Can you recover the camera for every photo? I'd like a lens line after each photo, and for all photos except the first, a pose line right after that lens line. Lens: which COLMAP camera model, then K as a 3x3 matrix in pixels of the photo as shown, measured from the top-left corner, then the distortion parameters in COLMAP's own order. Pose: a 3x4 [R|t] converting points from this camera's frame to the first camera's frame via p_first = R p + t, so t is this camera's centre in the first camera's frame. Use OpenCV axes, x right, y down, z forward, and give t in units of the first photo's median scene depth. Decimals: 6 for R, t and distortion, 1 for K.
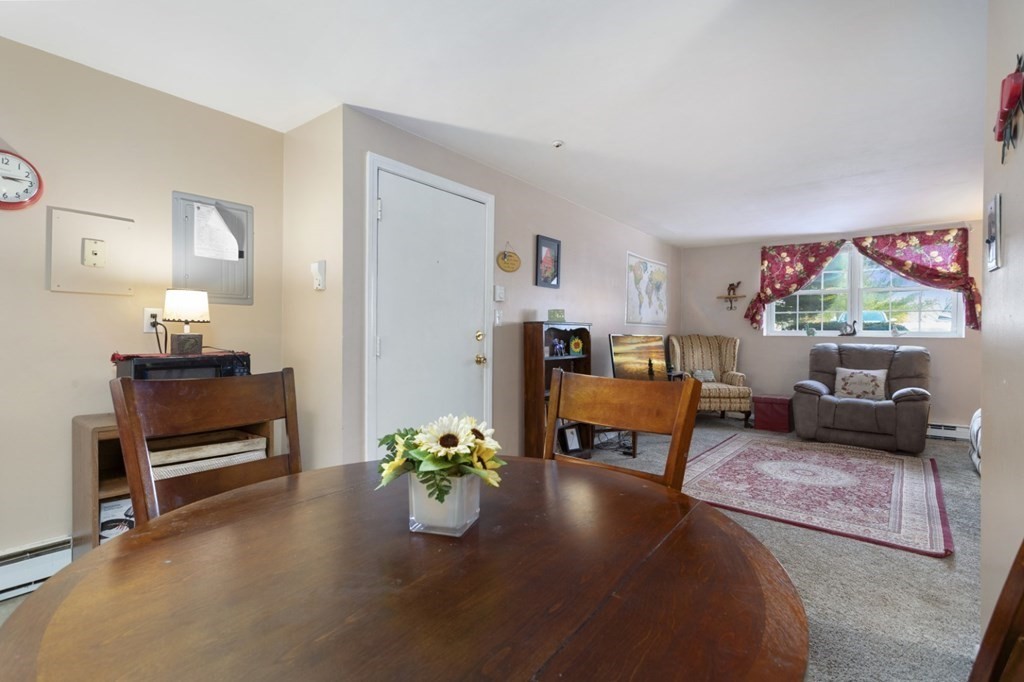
lens RADIAL K [[482.1, 0, 511.9], [0, 482.1, 333.6], [0, 0, 1]] dist [0.003616, 0.000587]
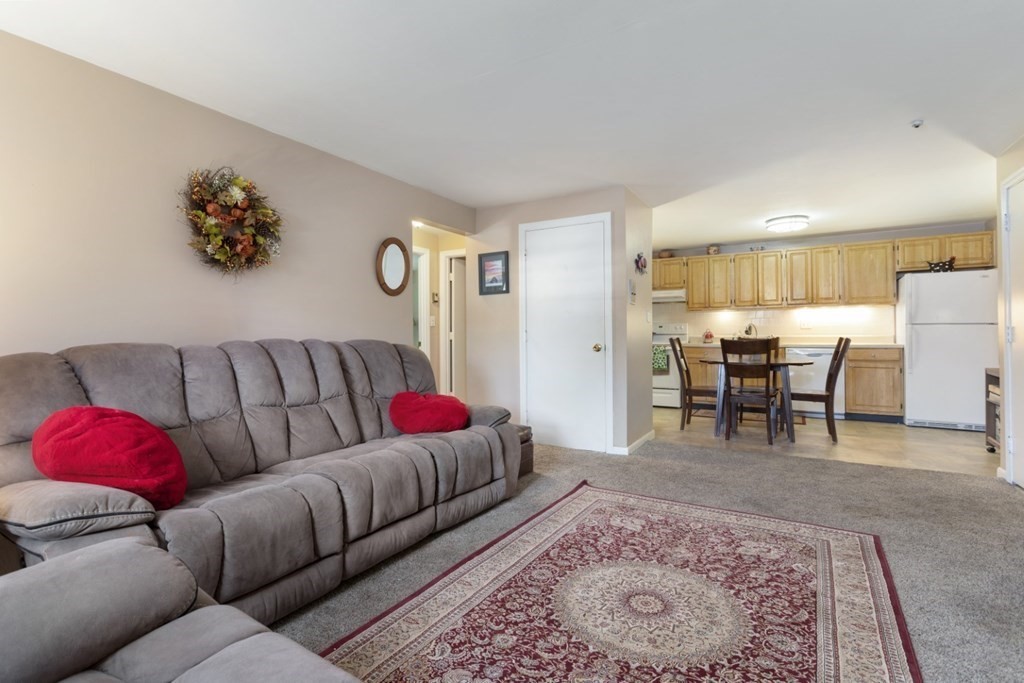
lens RADIAL K [[482.1, 0, 511.9], [0, 482.1, 334.1], [0, 0, 1]] dist [0.003616, 0.000587]
pose [[-0.992339, -0.001348, -0.123541, 0.575313], [-0.001731, 0.999994, 0.002995, 0.012053], [0.123536, 0.003186, -0.992335, 1.053929]]
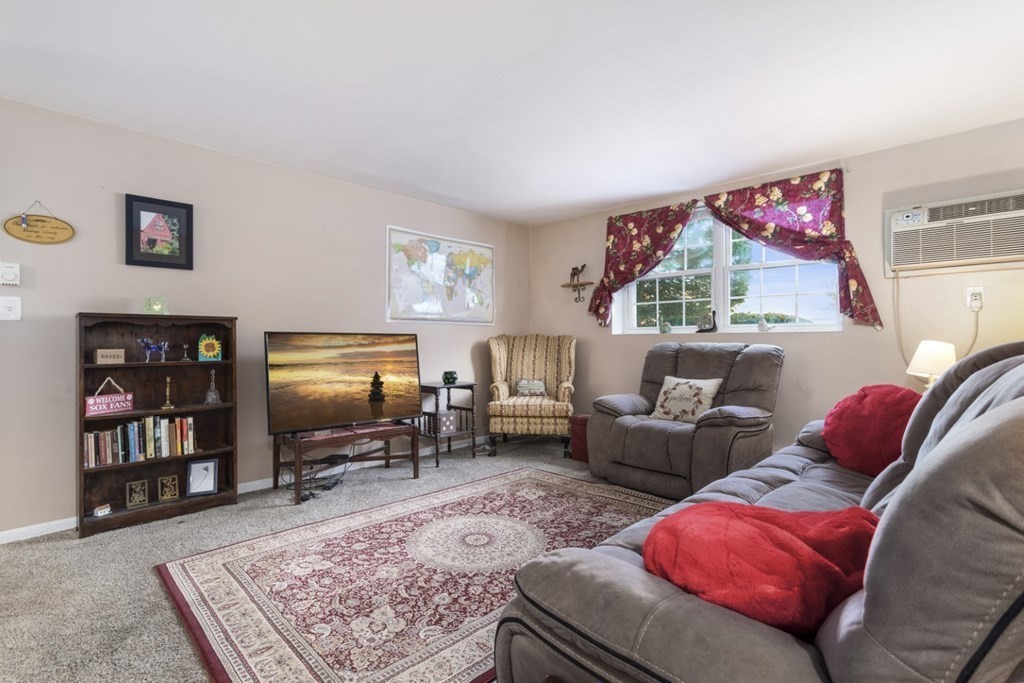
lens RADIAL K [[487.8, 0, 512.3], [0, 487.8, 340.0], [0, 0, 1]] dist [-0.000378, 0.000371]
pose [[0.993666, -0.013067, -0.111613, 0.524525], [0.012554, 0.999907, -0.005294, 0.017880], [0.111672, 0.003859, 0.993738, 0.256718]]
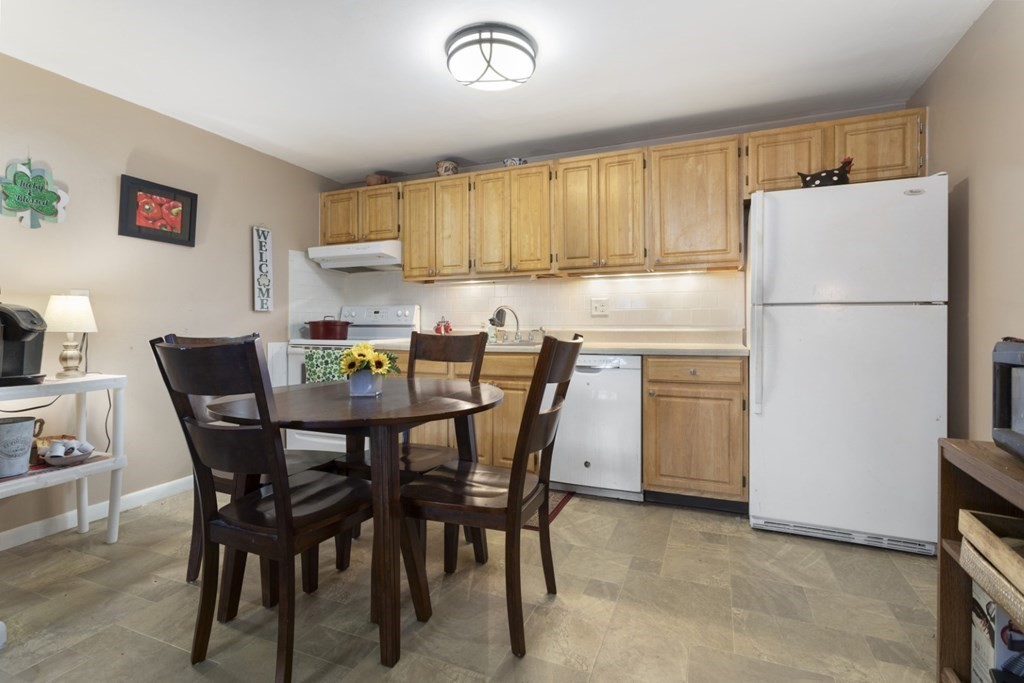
lens RADIAL K [[482.1, 0, 511.9], [0, 482.1, 334.1], [0, 0, 1]] dist [0.003616, 0.000587]
pose [[-0.965254, -0.005574, -0.261255, -0.028942], [-0.009409, 0.999865, 0.013433, 0.016885], [0.261145, 0.015425, -0.965176, 0.533351]]
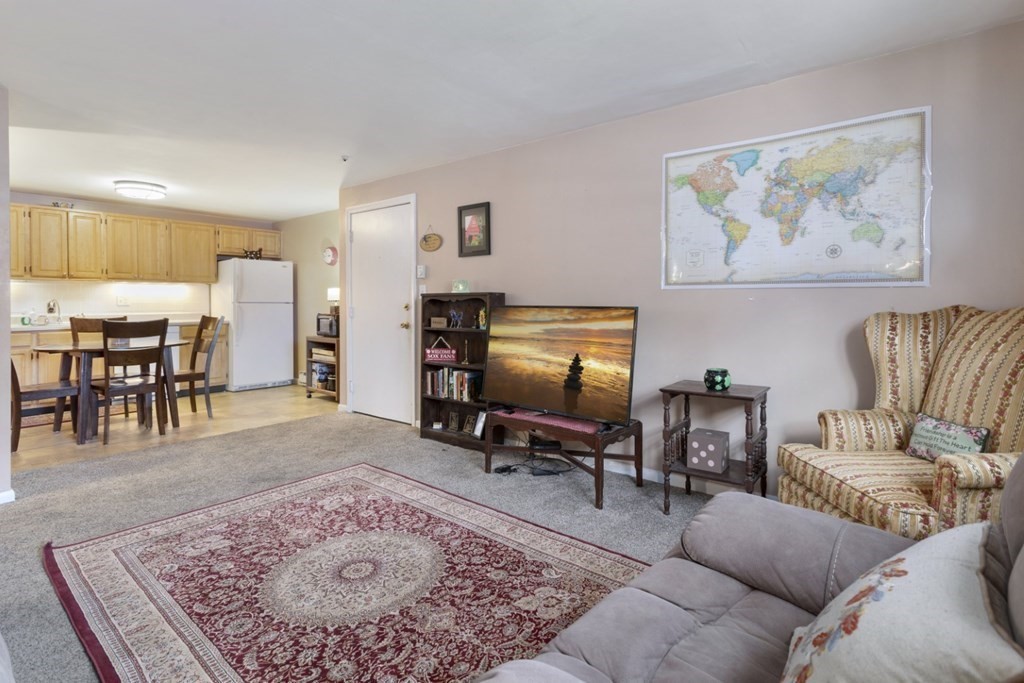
lens RADIAL K [[508.3, 0, 523.8], [0, 508.3, 300.5], [0, 0, 1]] dist [0.001864, 0.000281]
pose [[-0.009741, -0.013049, -0.999867, 0.830713], [-0.000560, 0.999915, -0.013044, 0.003674], [0.999952, 0.000433, -0.009747, 0.852924]]
